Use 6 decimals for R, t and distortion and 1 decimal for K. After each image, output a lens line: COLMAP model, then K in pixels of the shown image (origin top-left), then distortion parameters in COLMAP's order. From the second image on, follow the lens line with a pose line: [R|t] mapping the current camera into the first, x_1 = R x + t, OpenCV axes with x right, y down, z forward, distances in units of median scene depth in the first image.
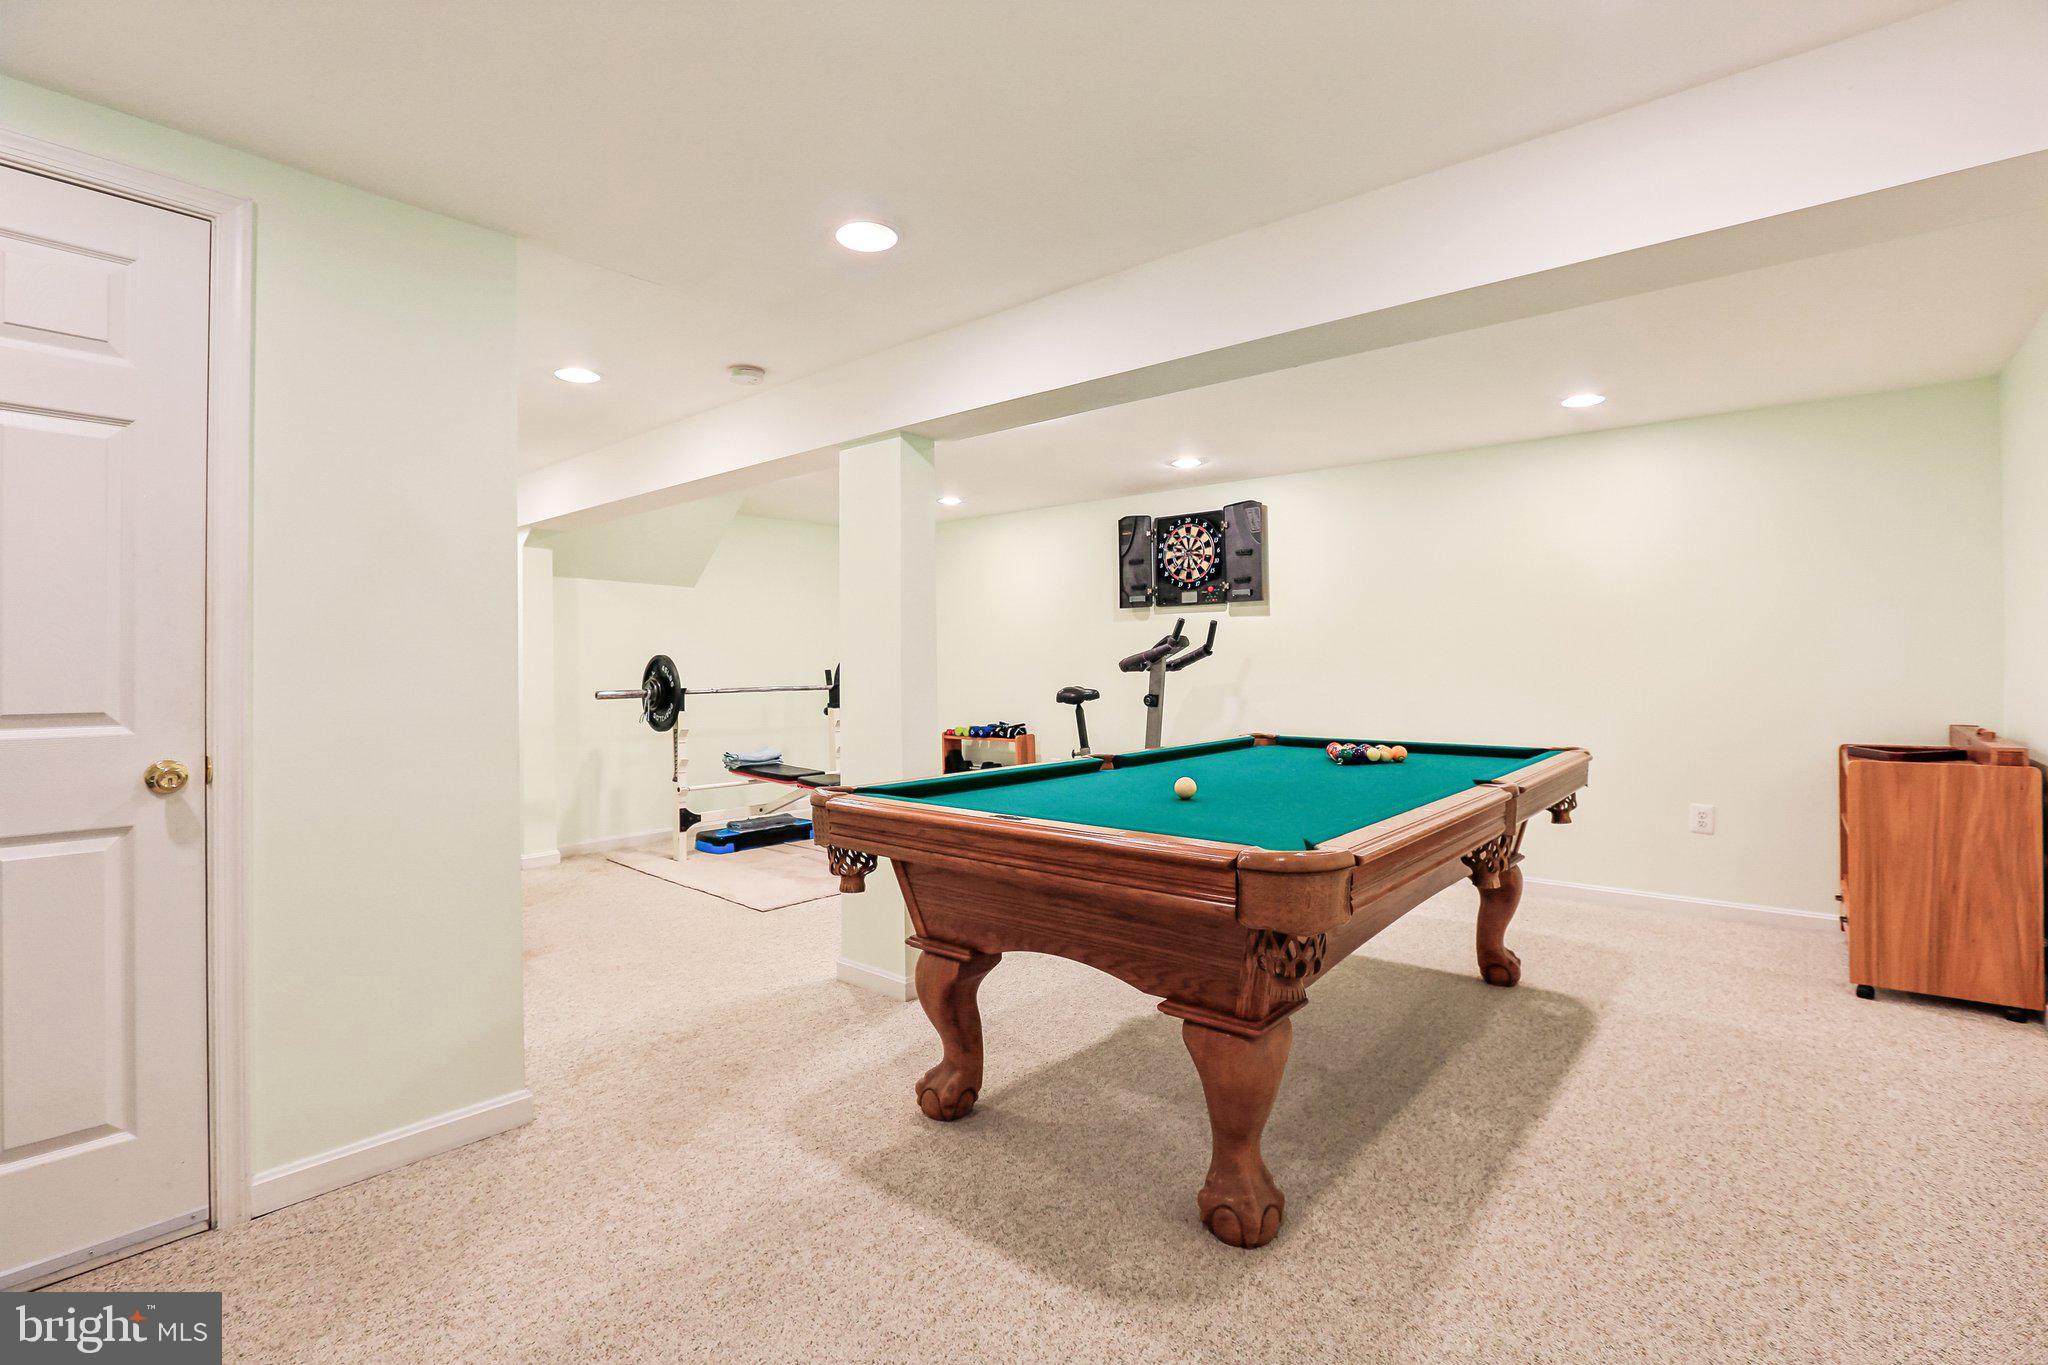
lens RADIAL K [[950.2, 0, 1014.4], [0, 950.2, 676.5], [0, 0, 1]] dist [-0.037305, 0.008521]
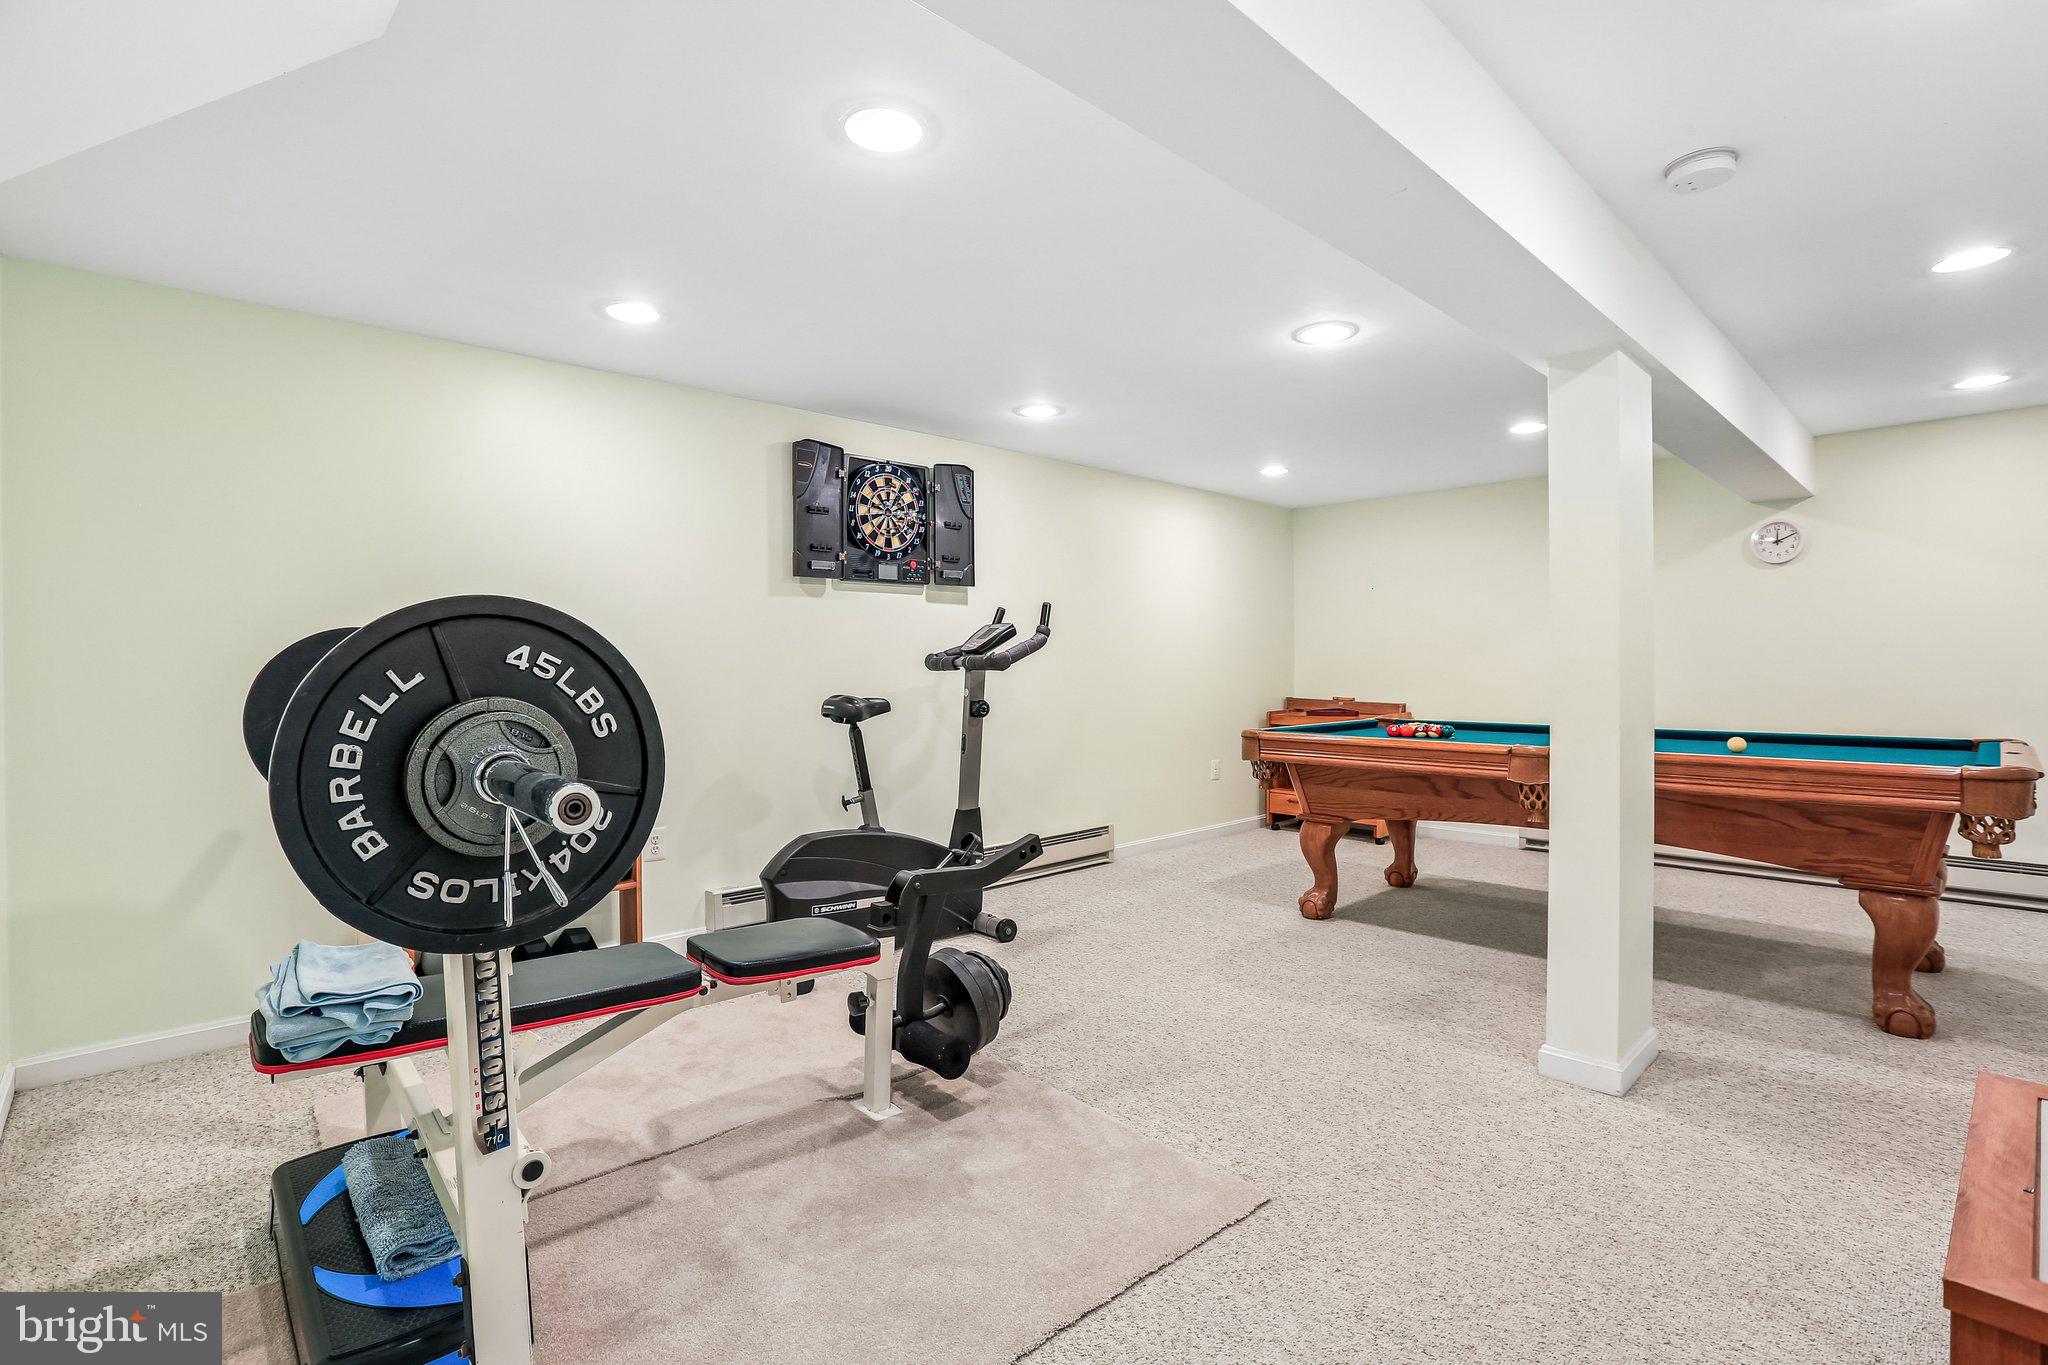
lens RADIAL K [[950.2, 0, 1016.5], [0, 950.2, 673.6], [0, 0, 1]] dist [-0.037305, 0.008521]
pose [[0.136801, -0.009934, 0.990549, -0.548755], [0.010838, 0.999905, 0.008531, -0.008653], [-0.990539, 0.009568, 0.136896, 0.804484]]
